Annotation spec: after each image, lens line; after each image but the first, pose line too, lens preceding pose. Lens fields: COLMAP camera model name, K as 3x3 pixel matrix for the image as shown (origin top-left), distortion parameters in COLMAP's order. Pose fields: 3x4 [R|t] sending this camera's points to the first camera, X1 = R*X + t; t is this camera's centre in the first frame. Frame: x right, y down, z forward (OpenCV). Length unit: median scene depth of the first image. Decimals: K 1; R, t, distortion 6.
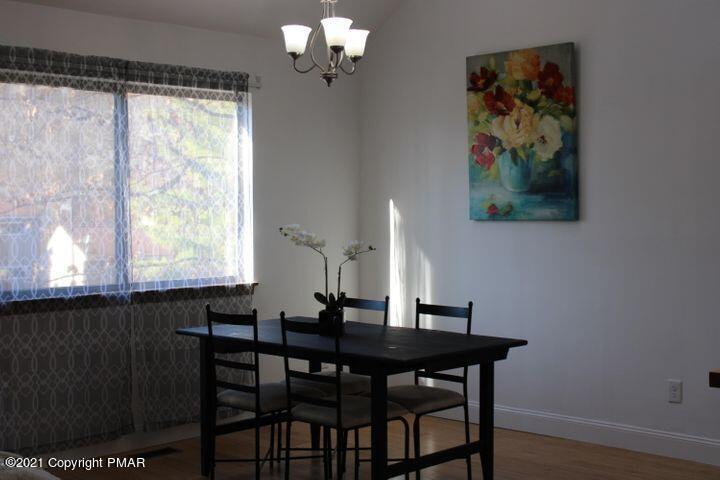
lens RADIAL K [[1027.7, 0, 355.2], [0, 1027.7, 241.9], [0, 0, 1]] dist [-0.025247, 0.000000]
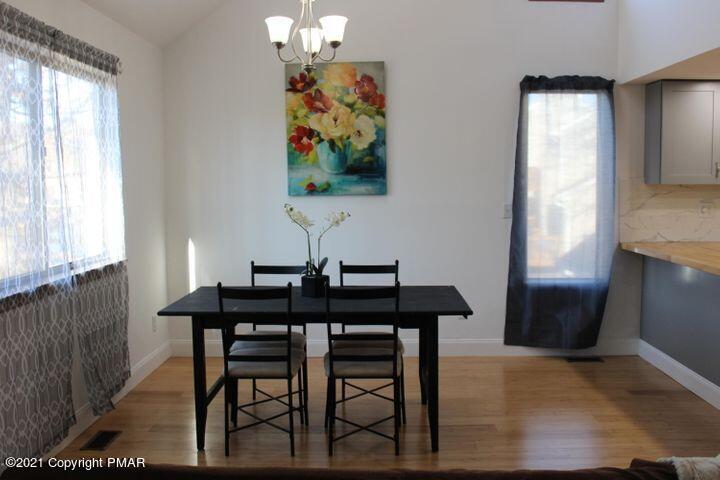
lens RADIAL K [[698.9, 0, 358.1], [0, 698.9, 231.0], [0, 0, 1]] dist [-0.093177, 0.000000]
pose [[0.734447, -0.048836, 0.676907, -0.431088], [0.027881, 0.998737, 0.041804, -0.012379], [-0.678093, -0.011830, 0.734881, 0.347513]]
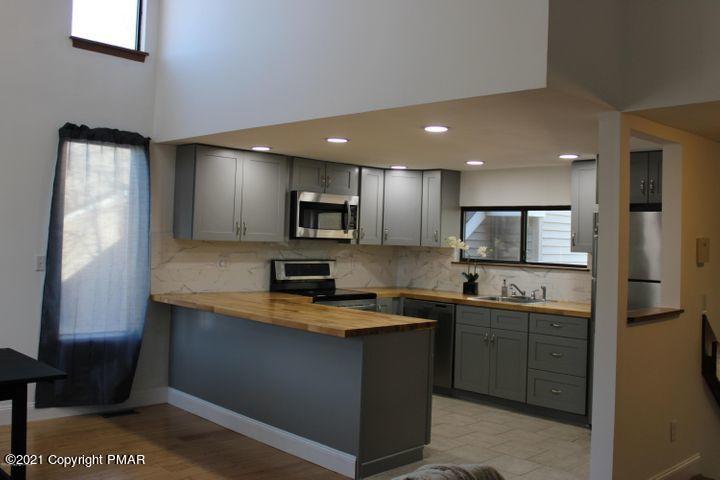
lens RADIAL K [[698.9, 0, 360.5], [0, 698.9, 234.9], [0, 0, 1]] dist [-0.093177, 0.000000]
pose [[0.031887, 0.010478, 0.999437, -0.496236], [-0.000661, 0.999945, -0.010462, -0.021323], [-0.999491, -0.000327, 0.031892, 0.465963]]
